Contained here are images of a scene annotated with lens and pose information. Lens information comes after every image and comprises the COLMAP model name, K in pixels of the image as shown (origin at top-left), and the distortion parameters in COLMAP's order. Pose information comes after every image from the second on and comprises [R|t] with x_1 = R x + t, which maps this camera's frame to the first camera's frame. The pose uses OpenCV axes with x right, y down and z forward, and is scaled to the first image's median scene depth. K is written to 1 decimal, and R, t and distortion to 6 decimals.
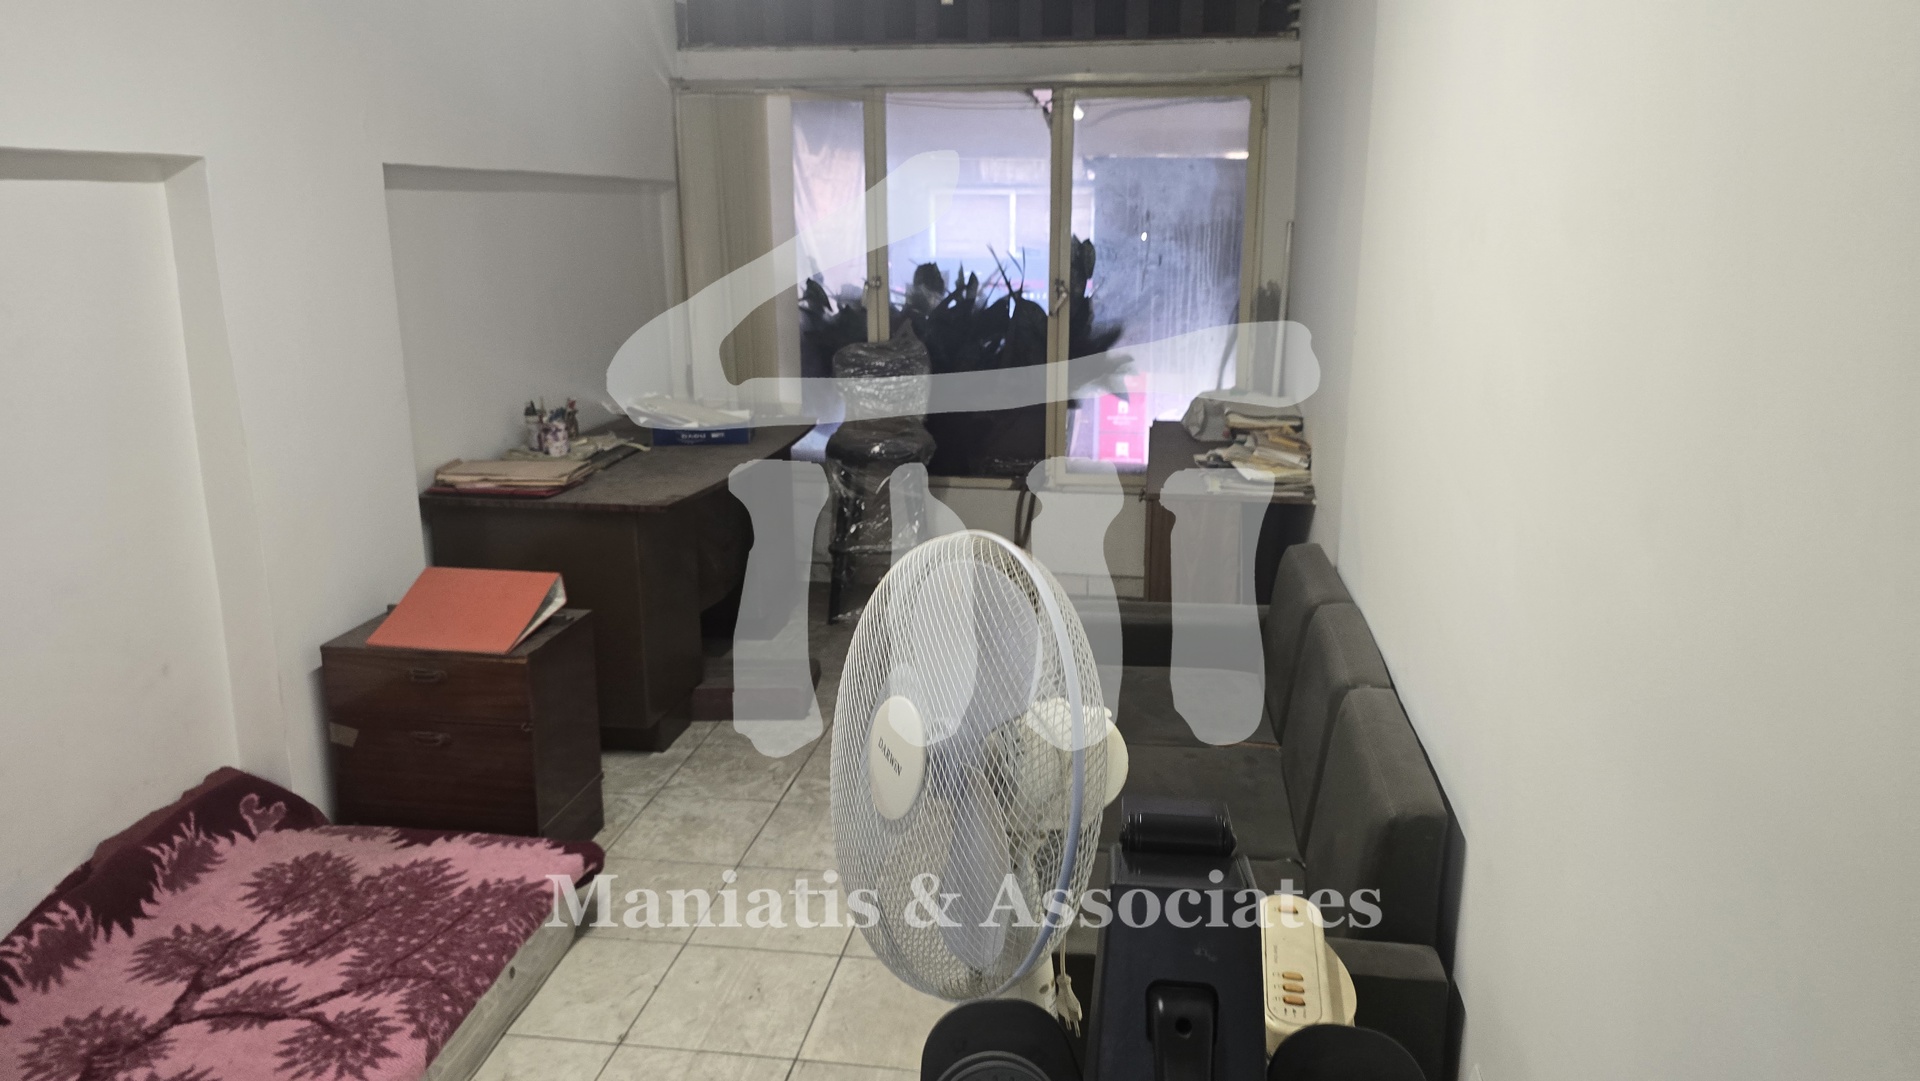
lens RADIAL K [[1347.8, 0, 960.0], [0, 1347.8, 540.5], [0, 0, 1]] dist [0.076592, -0.088465]
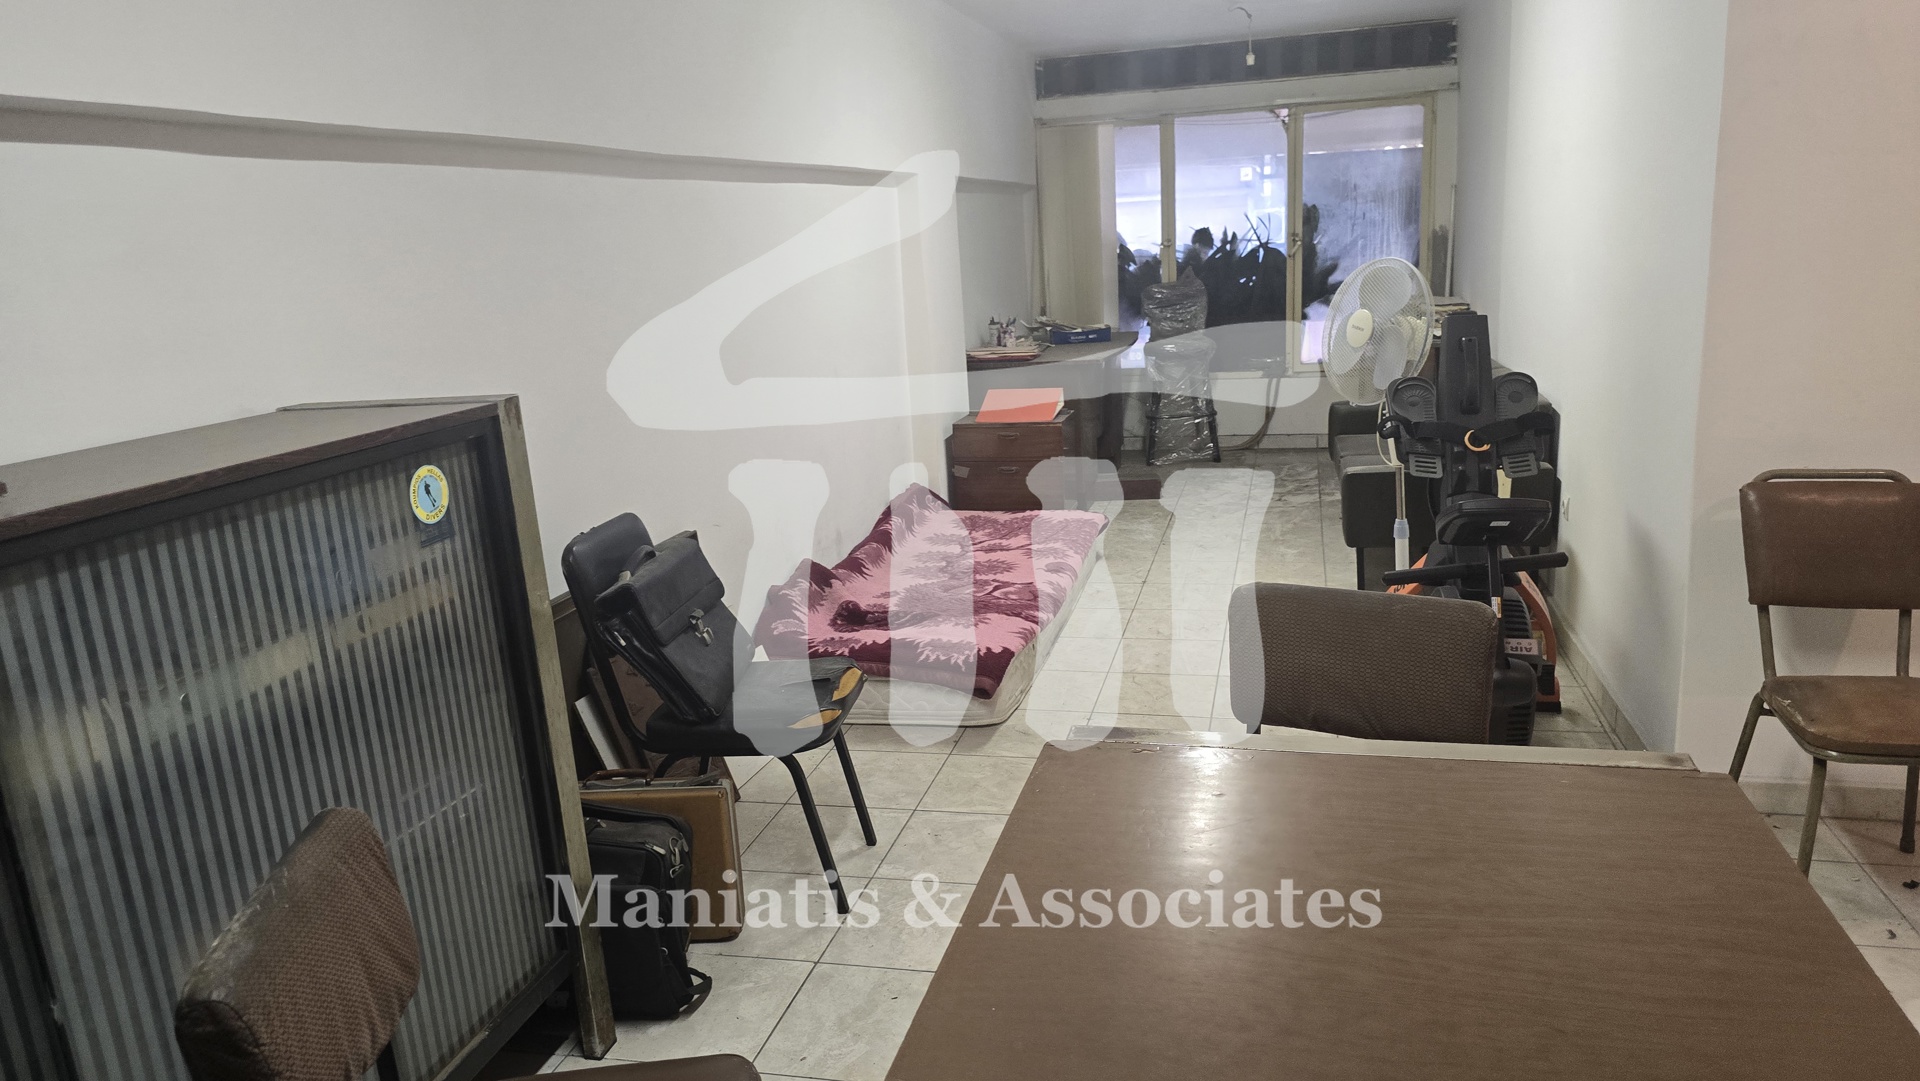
lens RADIAL K [[1234.4, 0, 960.0], [0, 1234.4, 540.5], [0, 0, 1]] dist [0.003610, 0.000411]
pose [[0.991806, -0.024956, -0.125294, -0.132558], [0.026338, 0.999609, 0.009386, 0.126787], [0.125011, -0.012609, 0.992075, -0.416410]]
